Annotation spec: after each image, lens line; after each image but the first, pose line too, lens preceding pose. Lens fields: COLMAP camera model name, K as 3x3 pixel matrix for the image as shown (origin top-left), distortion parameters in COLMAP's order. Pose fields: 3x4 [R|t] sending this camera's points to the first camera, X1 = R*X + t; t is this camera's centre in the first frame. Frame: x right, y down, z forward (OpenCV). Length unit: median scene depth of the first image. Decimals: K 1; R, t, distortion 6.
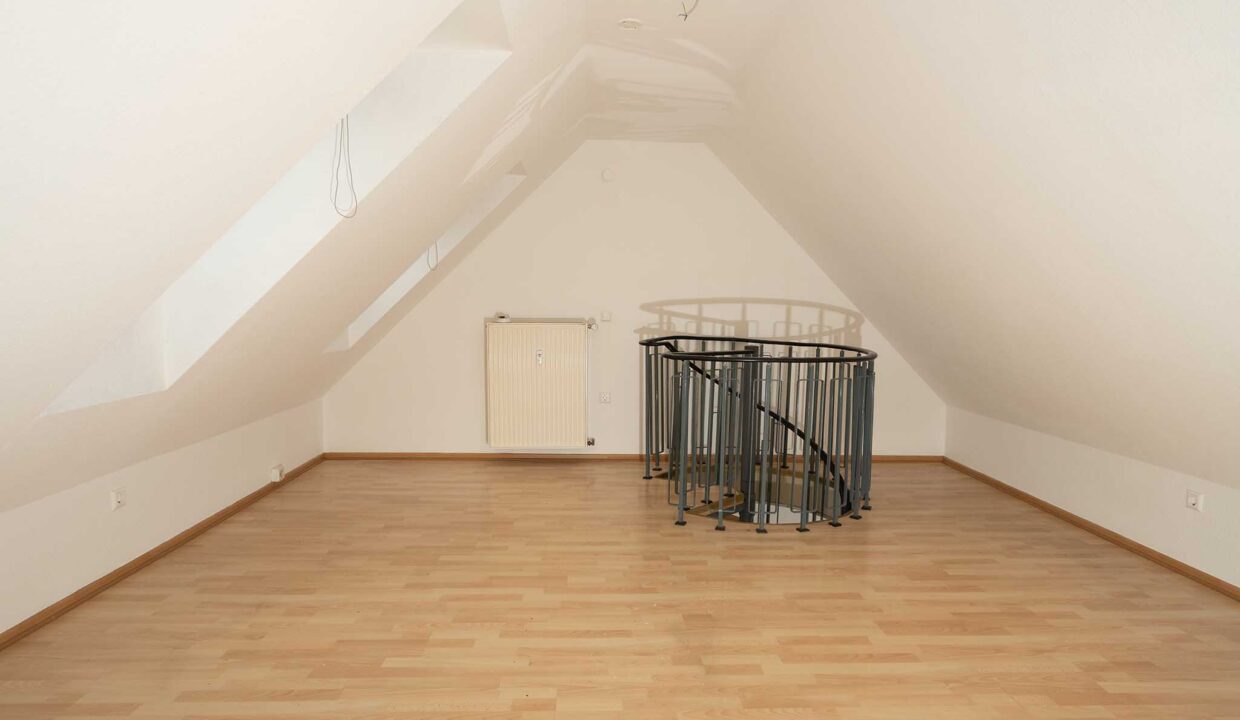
lens RADIAL K [[717.8, 0, 623.5], [0, 717.8, 360.1], [0, 0, 1]] dist [-0.001576, 0.001023]
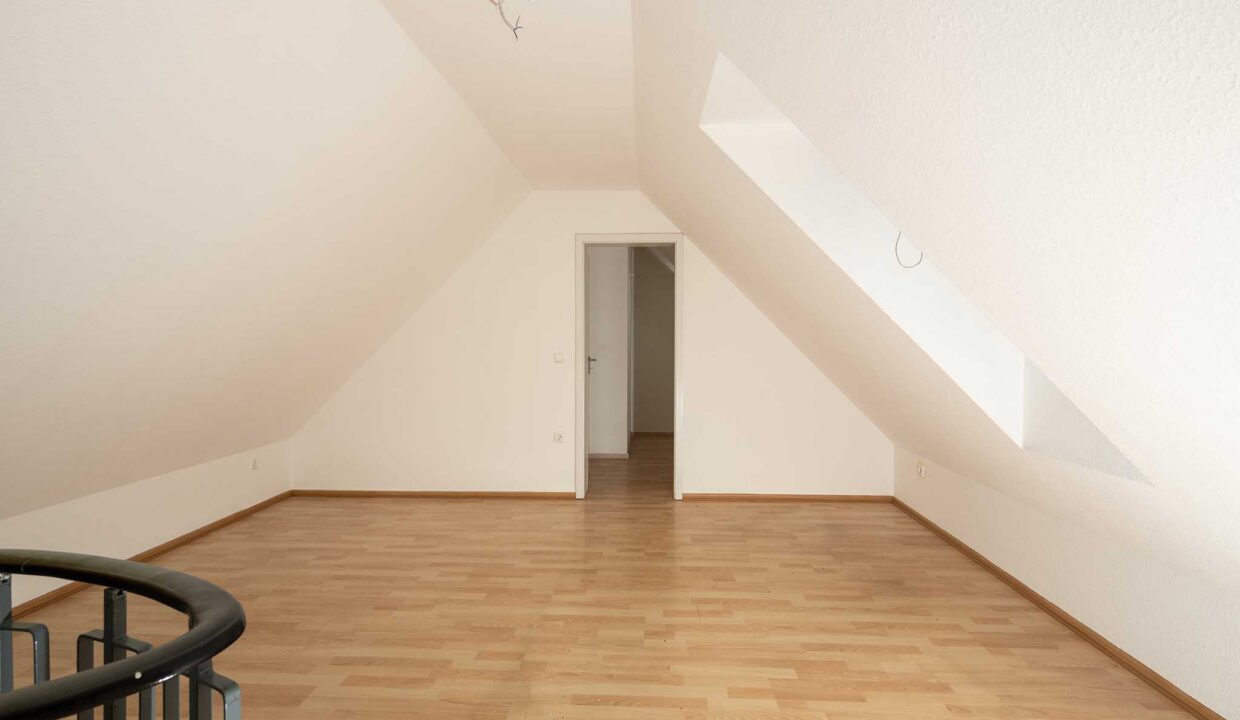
lens RADIAL K [[601.5, 0, 620.4], [0, 601.5, 355.5], [0, 0, 1]] dist [0.000347, 0.000017]
pose [[-0.995943, -0.025514, 0.086299, -0.123381], [-0.017443, 0.995512, 0.093019, -0.170608], [-0.088285, 0.091136, -0.991917, 1.935108]]
